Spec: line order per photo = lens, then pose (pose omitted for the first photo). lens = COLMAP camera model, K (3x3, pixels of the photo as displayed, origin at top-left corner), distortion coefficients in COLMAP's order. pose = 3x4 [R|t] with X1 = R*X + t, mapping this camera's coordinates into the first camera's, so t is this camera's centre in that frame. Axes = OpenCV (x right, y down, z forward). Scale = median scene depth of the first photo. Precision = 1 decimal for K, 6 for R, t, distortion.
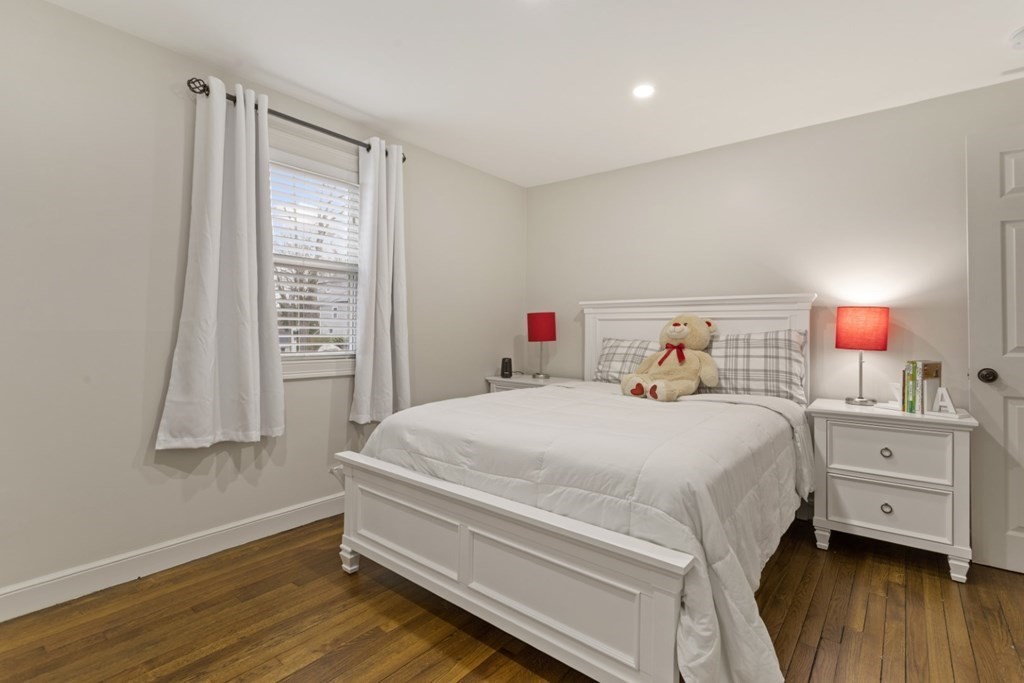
lens RADIAL K [[487.1, 0, 521.4], [0, 487.1, 323.4], [0, 0, 1]] dist [0.001464, 0.000475]
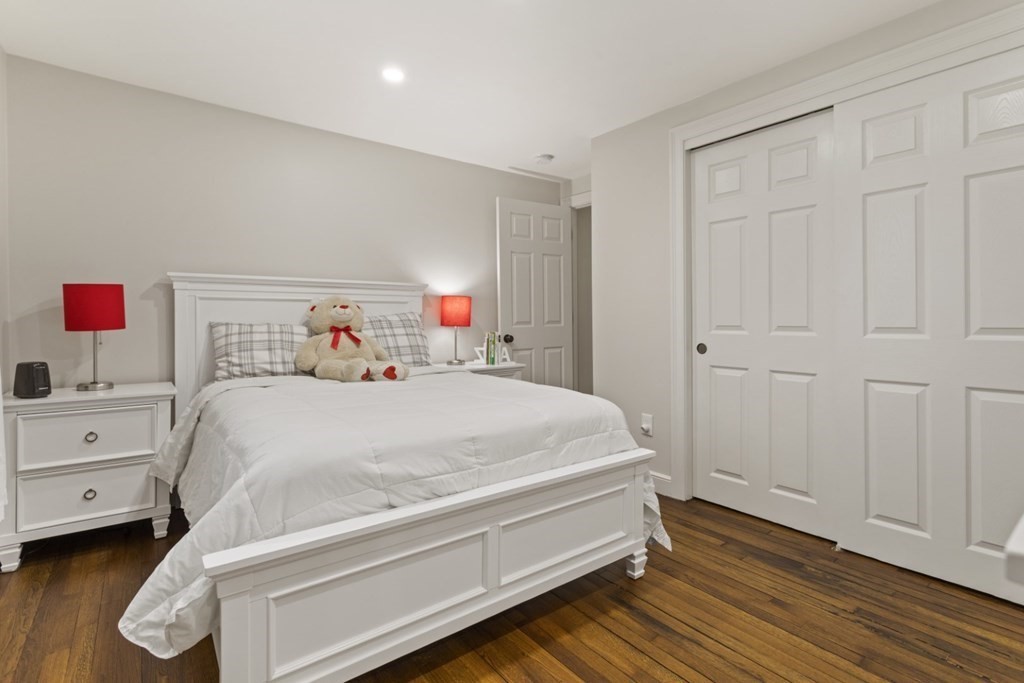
lens RADIAL K [[487.1, 0, 521.4], [0, 487.1, 323.4], [0, 0, 1]] dist [0.001464, 0.000475]
pose [[0.227914, -0.021376, 0.973447, -0.633455], [-0.014931, 0.999565, 0.025445, 0.006053], [-0.973567, -0.020334, 0.227496, 0.479131]]
